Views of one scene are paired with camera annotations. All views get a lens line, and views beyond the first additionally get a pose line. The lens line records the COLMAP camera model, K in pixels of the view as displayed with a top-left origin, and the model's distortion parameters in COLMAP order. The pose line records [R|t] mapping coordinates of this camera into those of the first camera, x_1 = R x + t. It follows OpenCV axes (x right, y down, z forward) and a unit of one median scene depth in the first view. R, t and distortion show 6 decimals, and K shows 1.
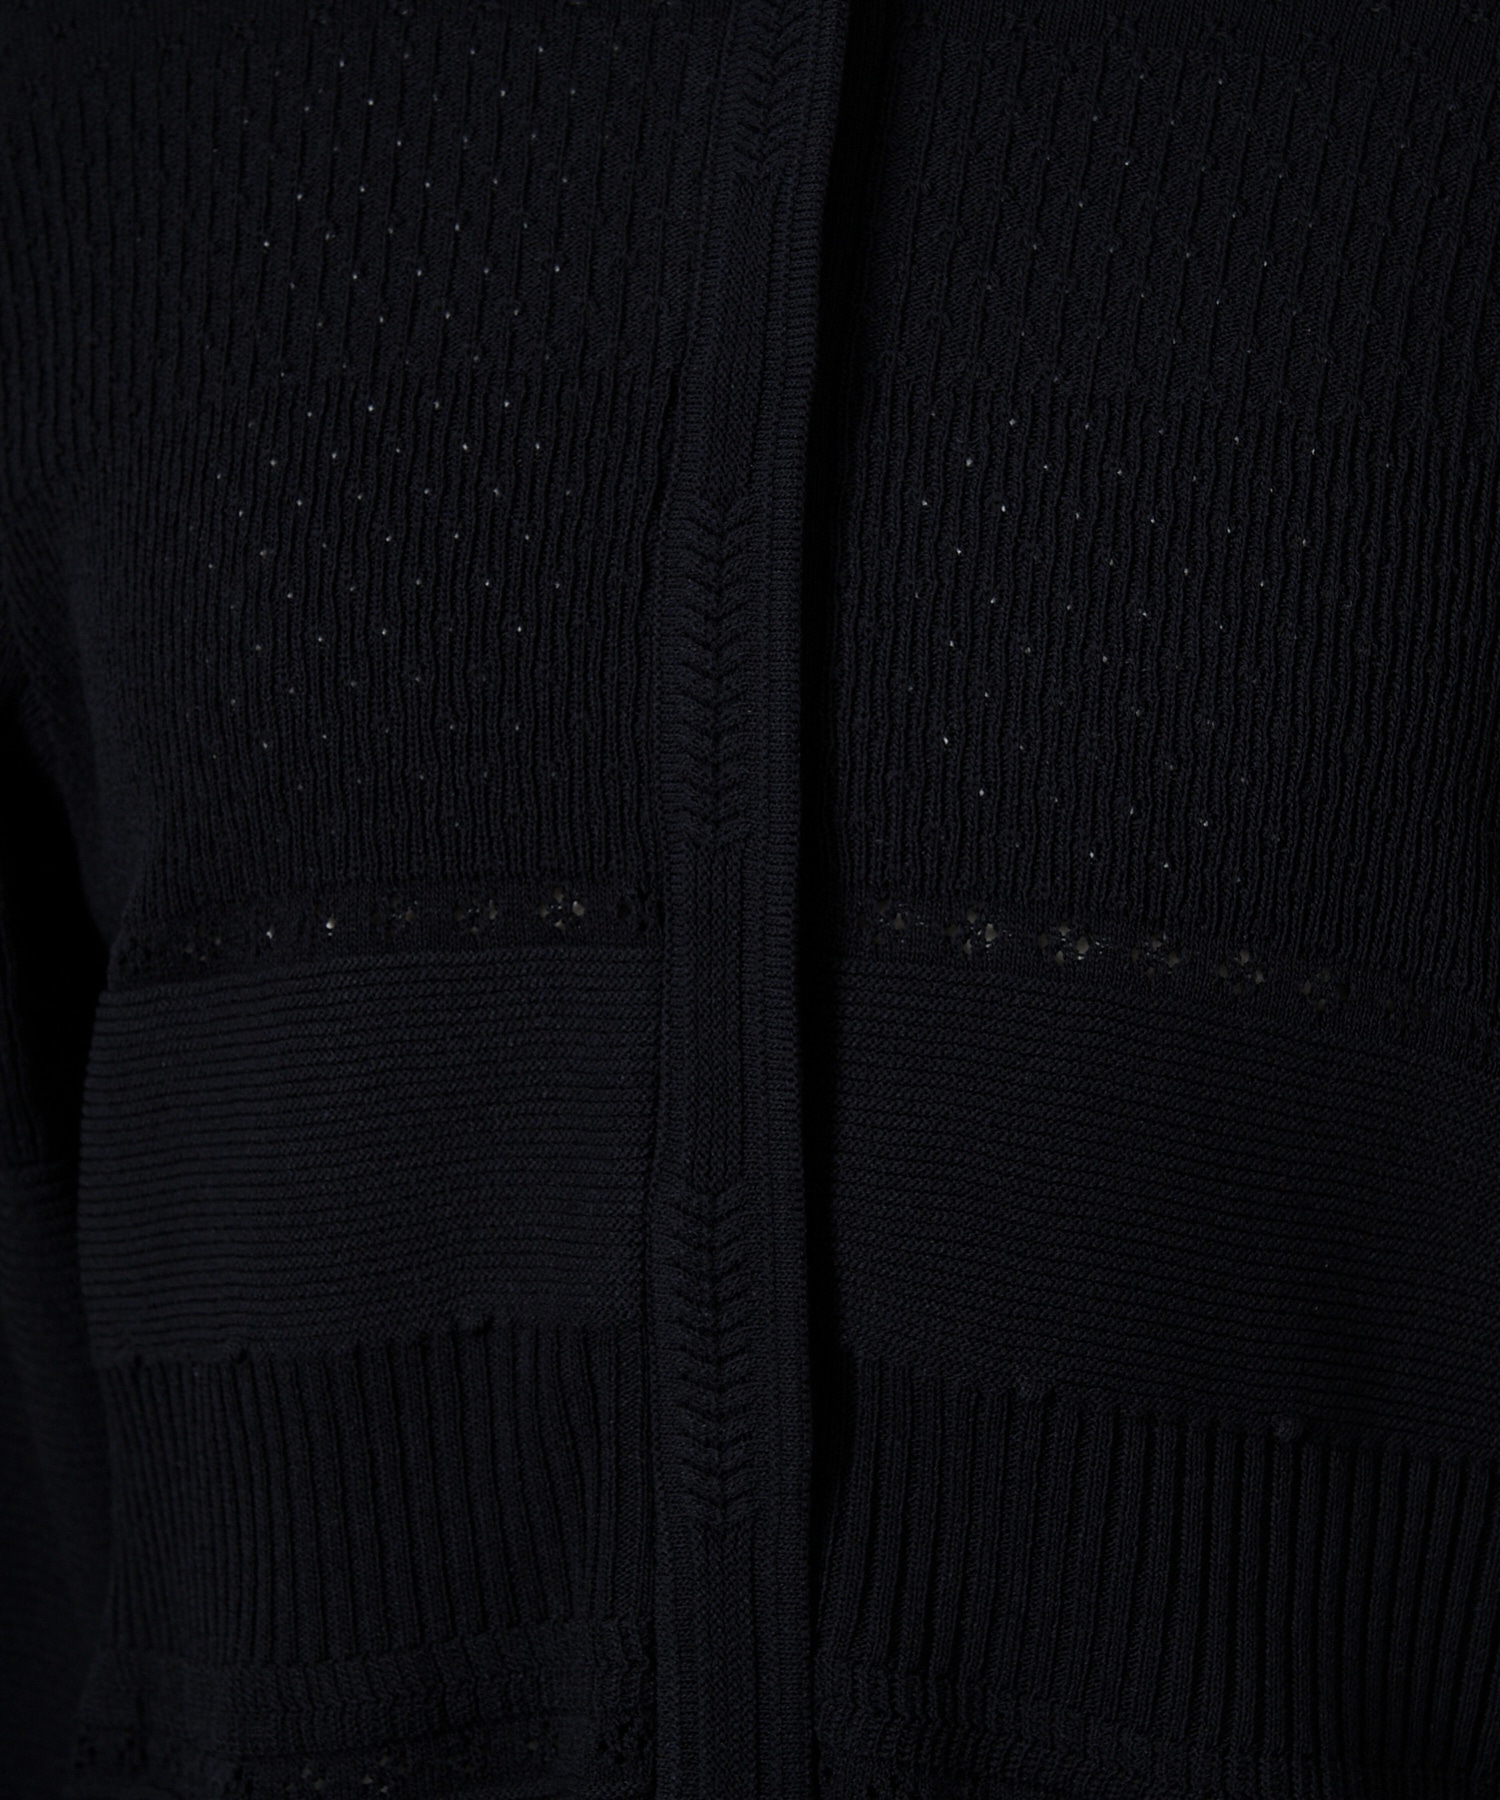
lens RADIAL K [[5639.5, 0, 749.3], [0, 5639.5, 899.0], [0, 0, 1]] dist [-0.168525, 0.000000]
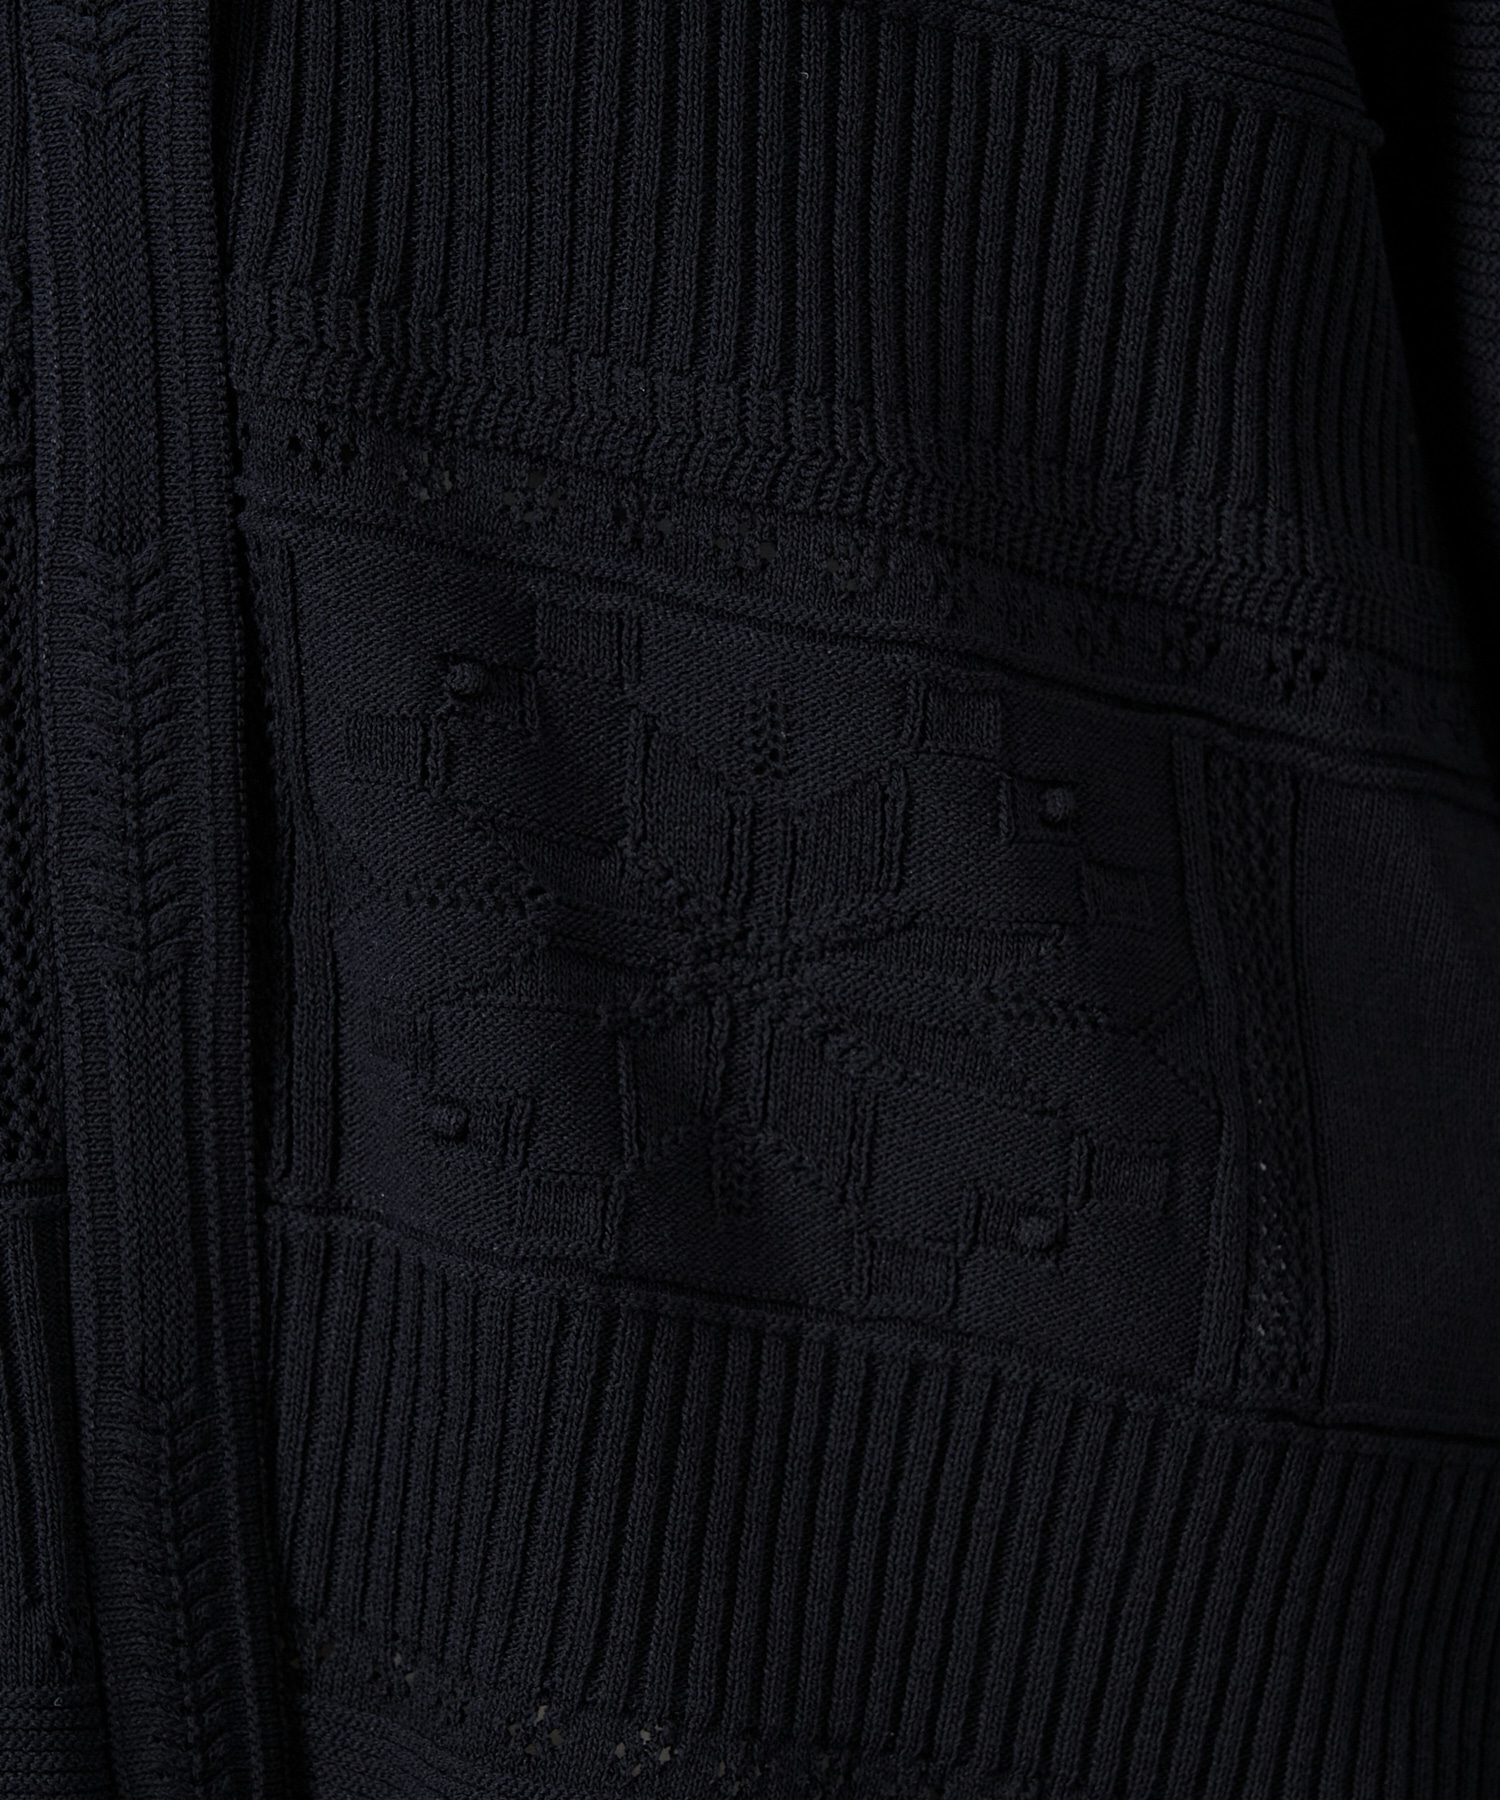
lens RADIAL K [[5639.5, 0, 748.6], [0, 5639.5, 904.1], [0, 0, 1]] dist [-0.168525, 0.000000]
pose [[0.997020, -0.019853, -0.074549, 0.142854], [0.019121, 0.999762, -0.010522, 0.232549], [0.074740, 0.009065, 0.997162, 0.213133]]
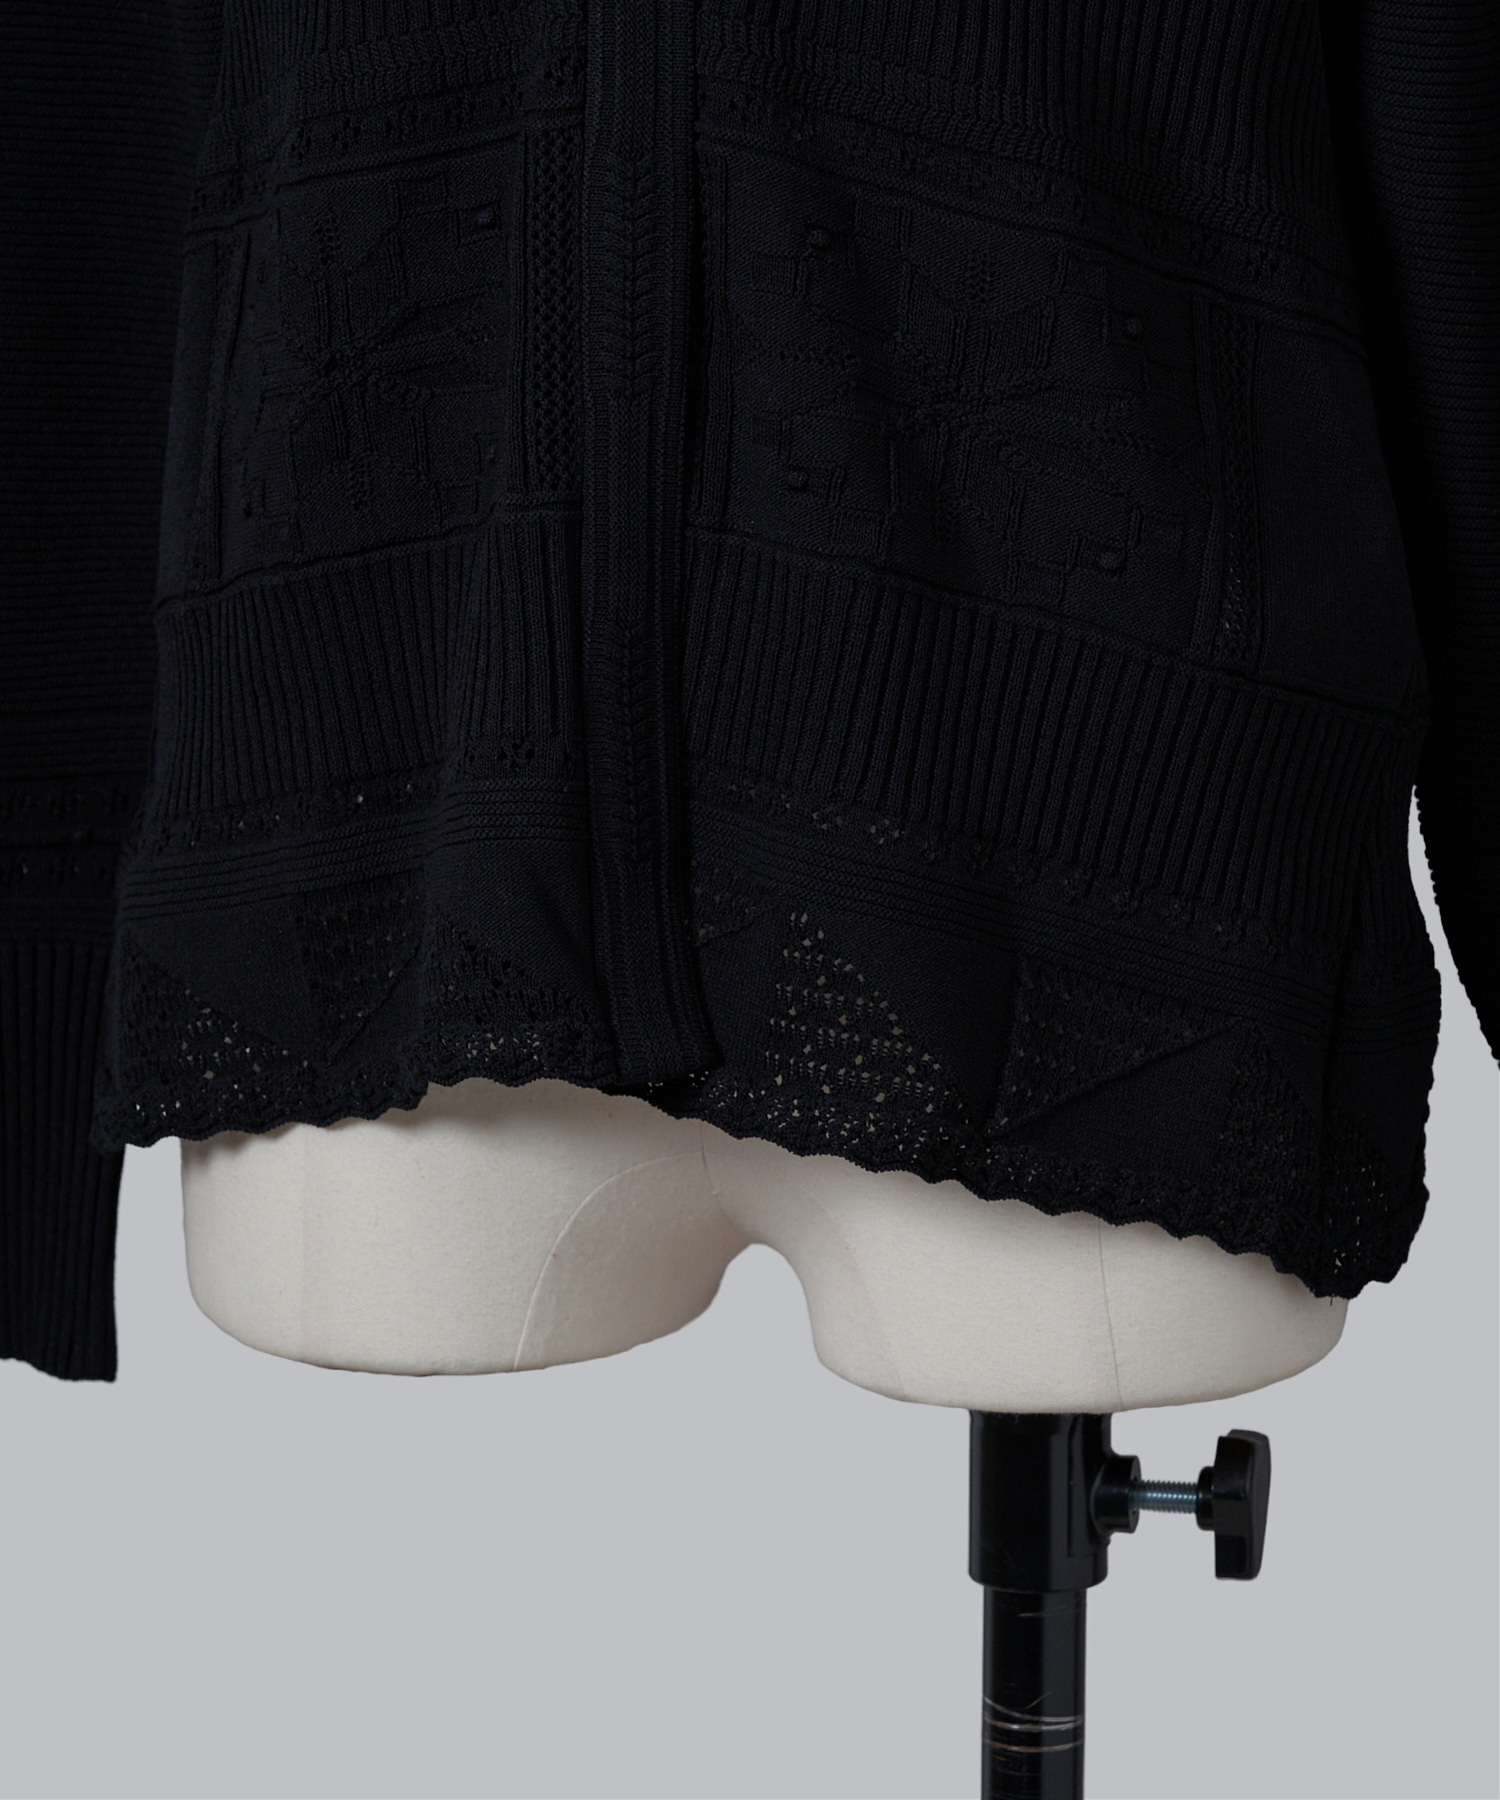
lens RADIAL K [[5217.2, 0, 752.2], [0, 5217.2, 898.7], [0, 0, 1]] dist [-0.191230, 0.000000]
pose [[0.999168, 0.029805, -0.027833, 0.069873], [-0.028804, 0.998947, 0.035699, 0.314325], [0.028868, -0.034868, 0.998975, -0.343520]]
